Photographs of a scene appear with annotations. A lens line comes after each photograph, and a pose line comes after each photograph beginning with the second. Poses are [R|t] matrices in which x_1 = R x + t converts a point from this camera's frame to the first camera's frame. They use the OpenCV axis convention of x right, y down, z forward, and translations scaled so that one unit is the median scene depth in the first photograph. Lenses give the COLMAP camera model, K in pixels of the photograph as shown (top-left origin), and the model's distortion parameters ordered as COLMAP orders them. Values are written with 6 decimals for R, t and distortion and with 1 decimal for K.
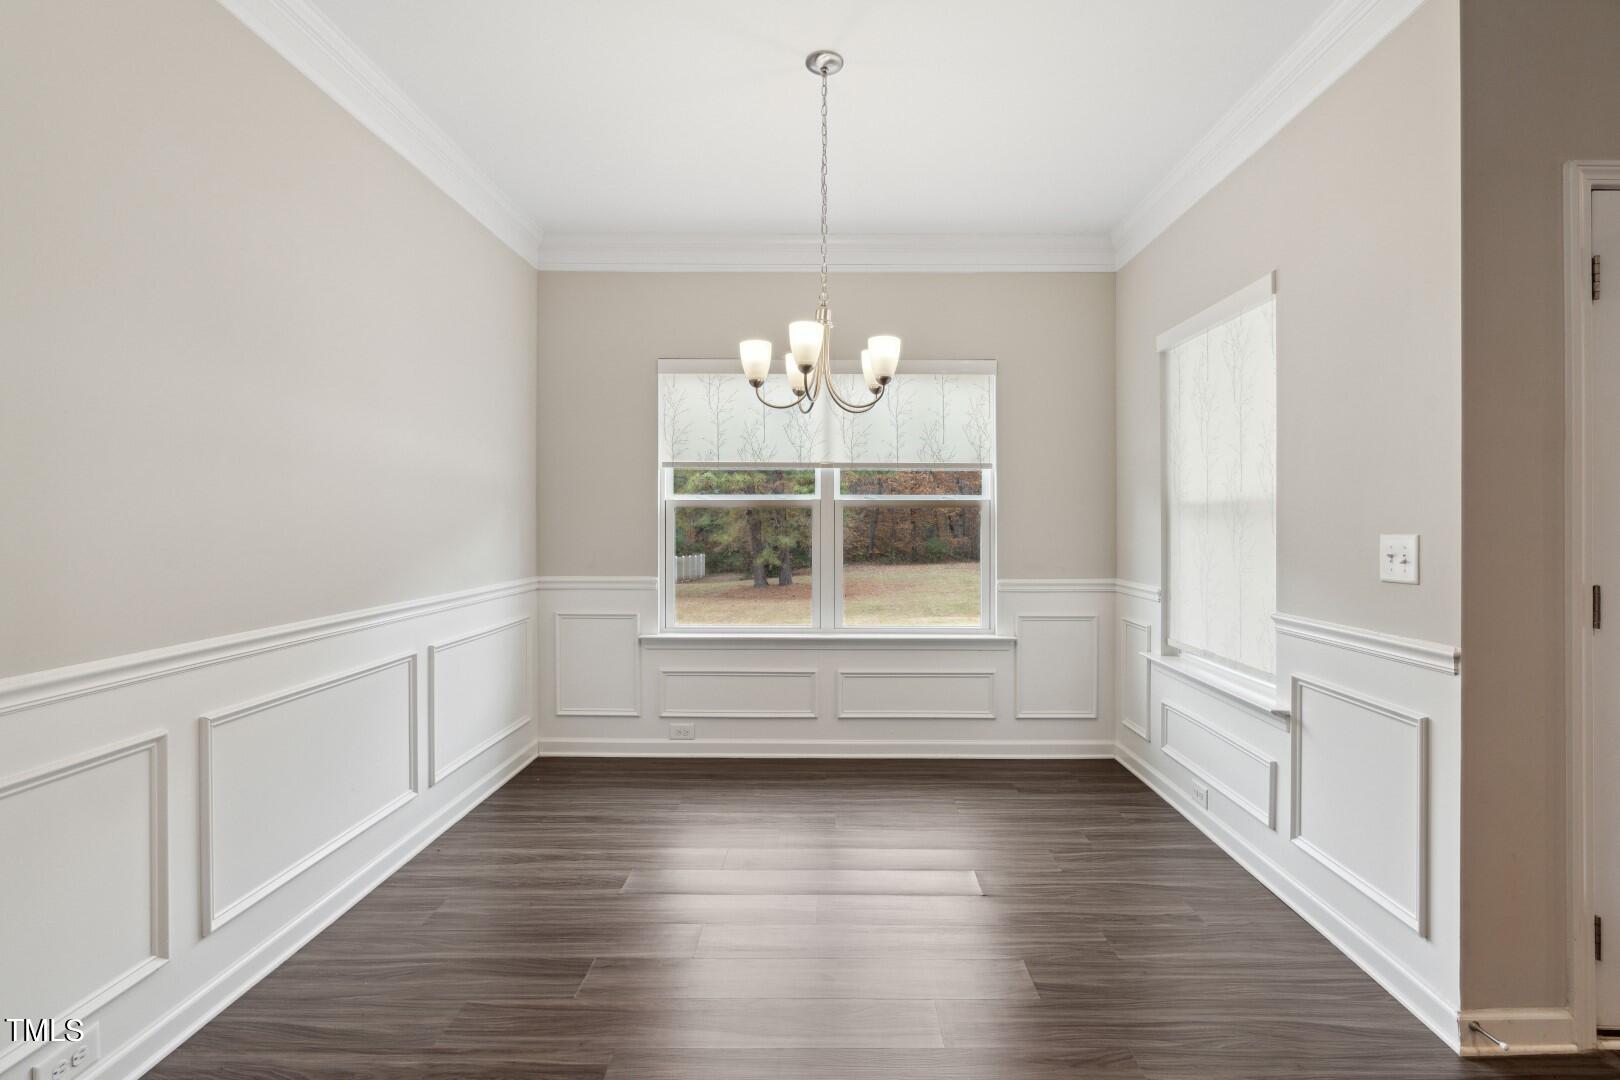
lens RADIAL K [[747.8, 0, 817.1], [0, 747.8, 529.3], [0, 0, 1]] dist [0.001657, 0.000919]
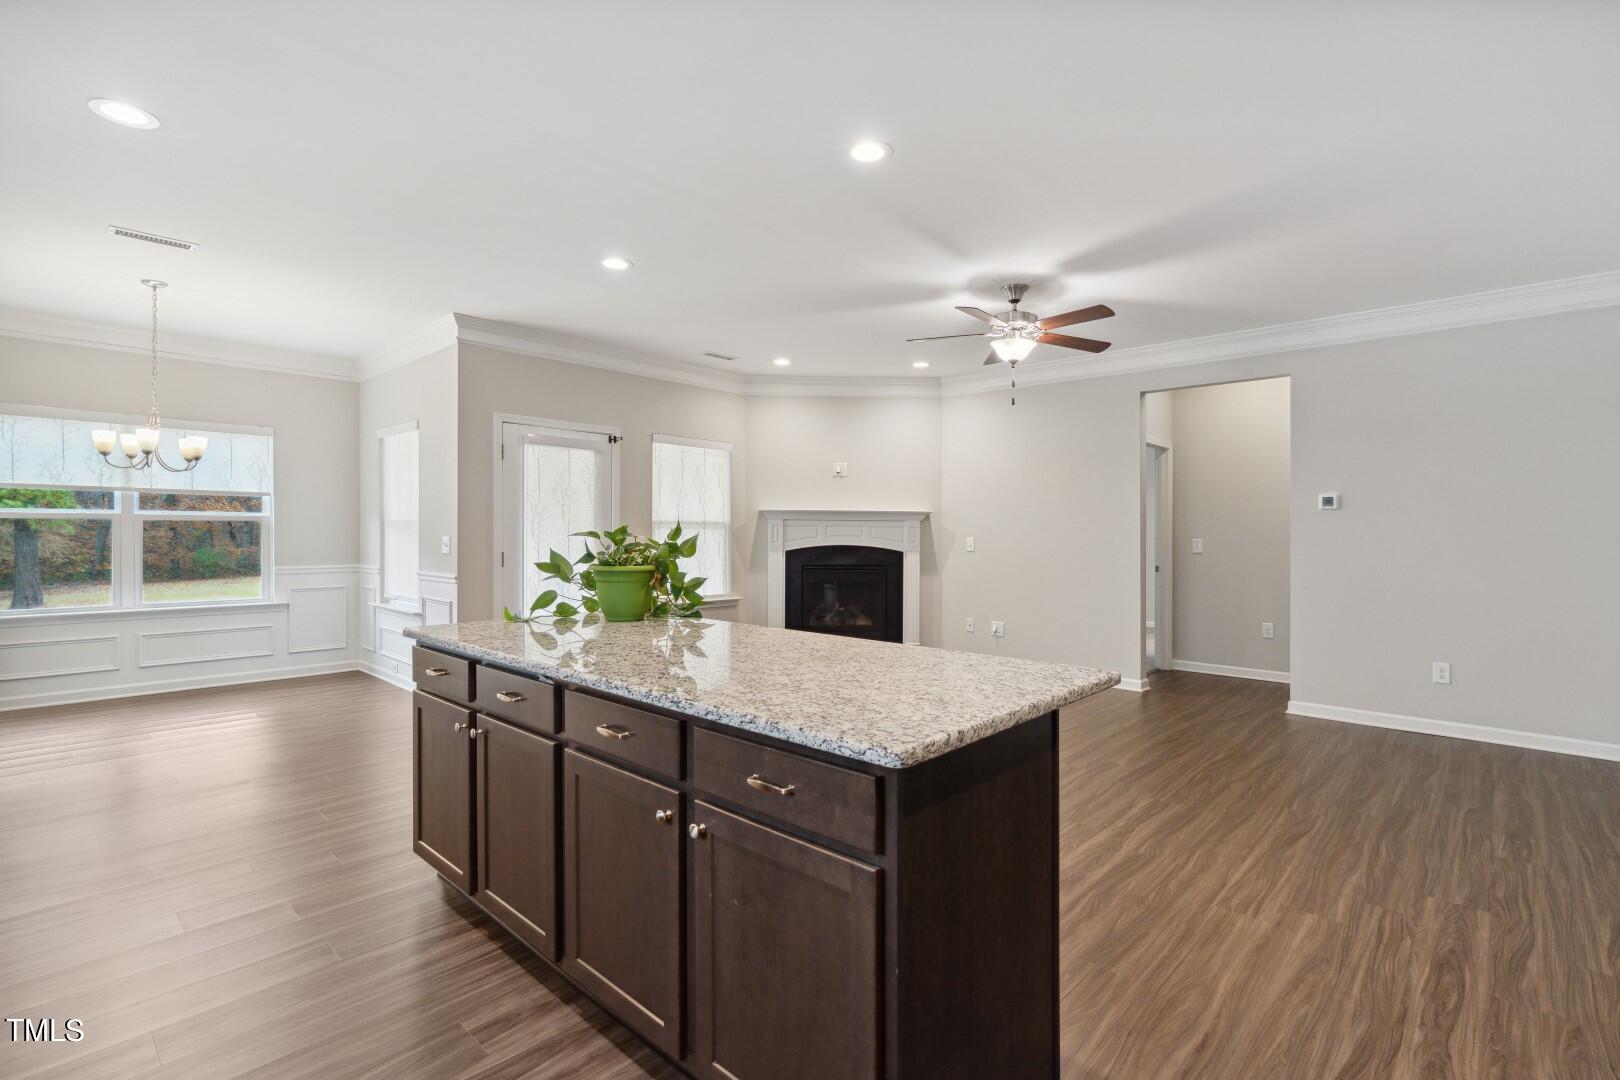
lens RADIAL K [[747.8, 0, 817.1], [0, 747.8, 529.3], [0, 0, 1]] dist [0.001657, 0.000919]
pose [[0.666921, 0.003548, 0.745120, -0.182431], [0.003485, 0.999963, -0.007881, 0.004831], [-0.745120, 0.007853, 0.666884, -0.961207]]
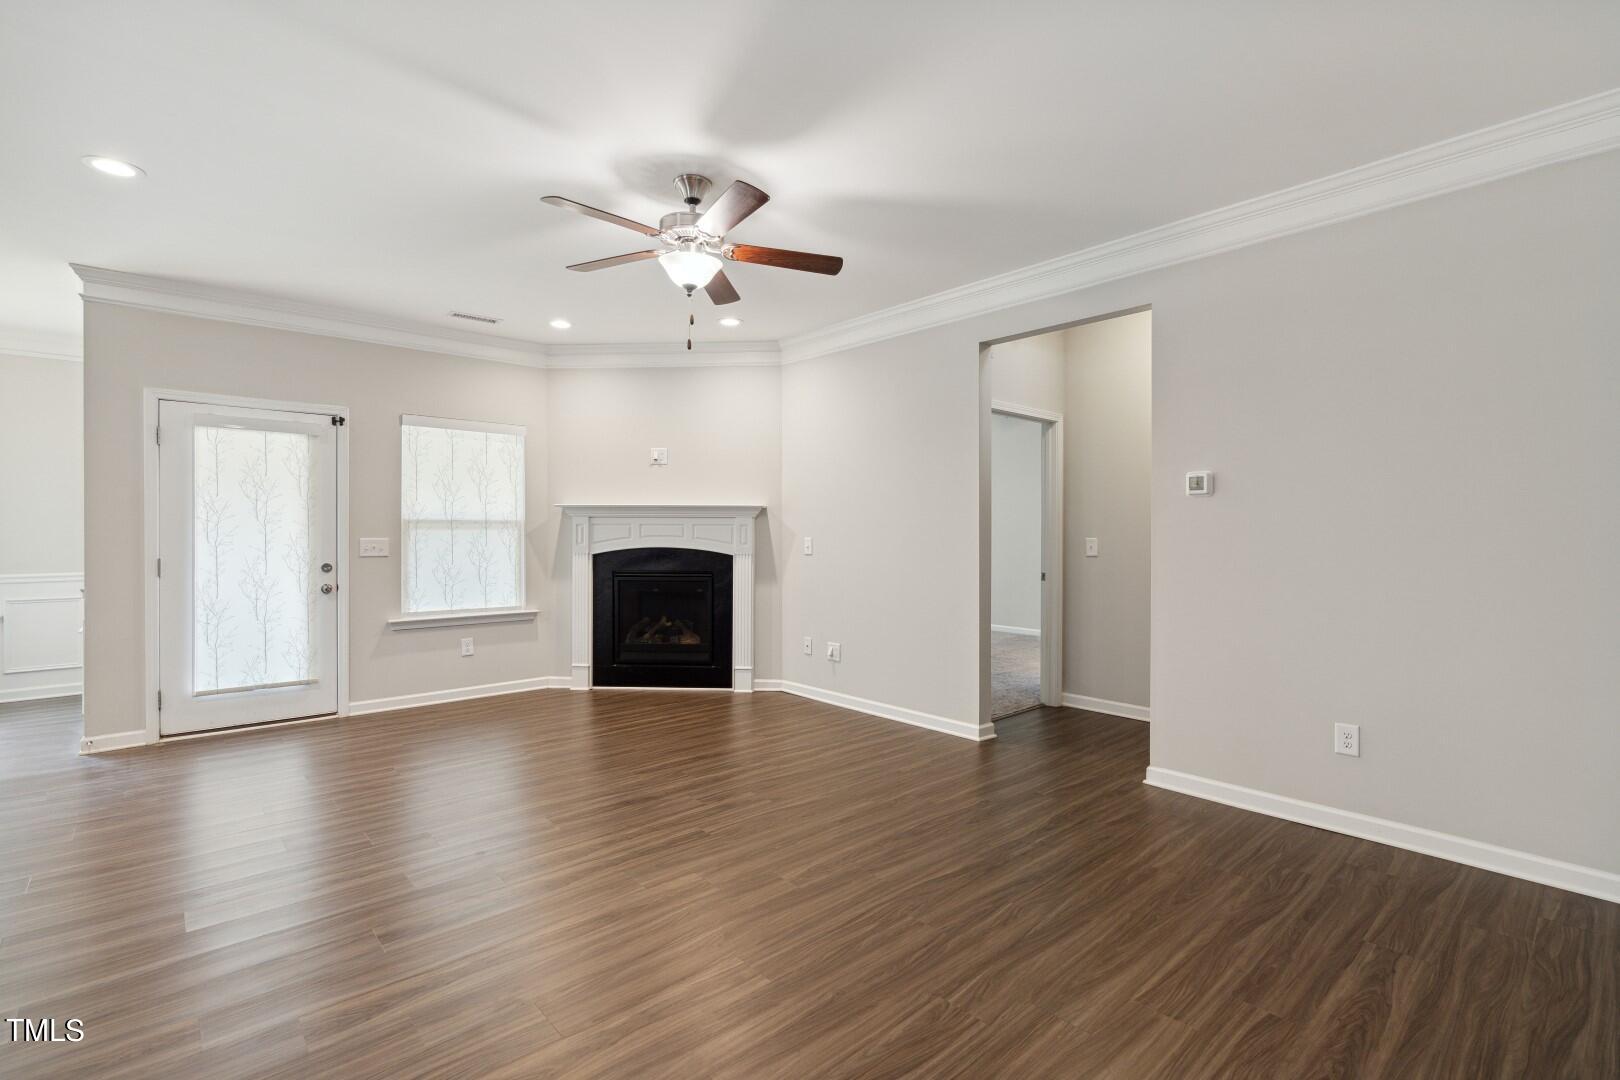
lens RADIAL K [[738.8, 0, 810.0], [0, 738.8, 540.0], [0, 0, 1]] dist [-0.011375, -0.000929]
pose [[0.731707, -0.011358, 0.681524, 0.467363], [0.009277, 0.999934, 0.006704, 0.007246], [-0.681556, 0.001417, 0.731765, -1.093036]]
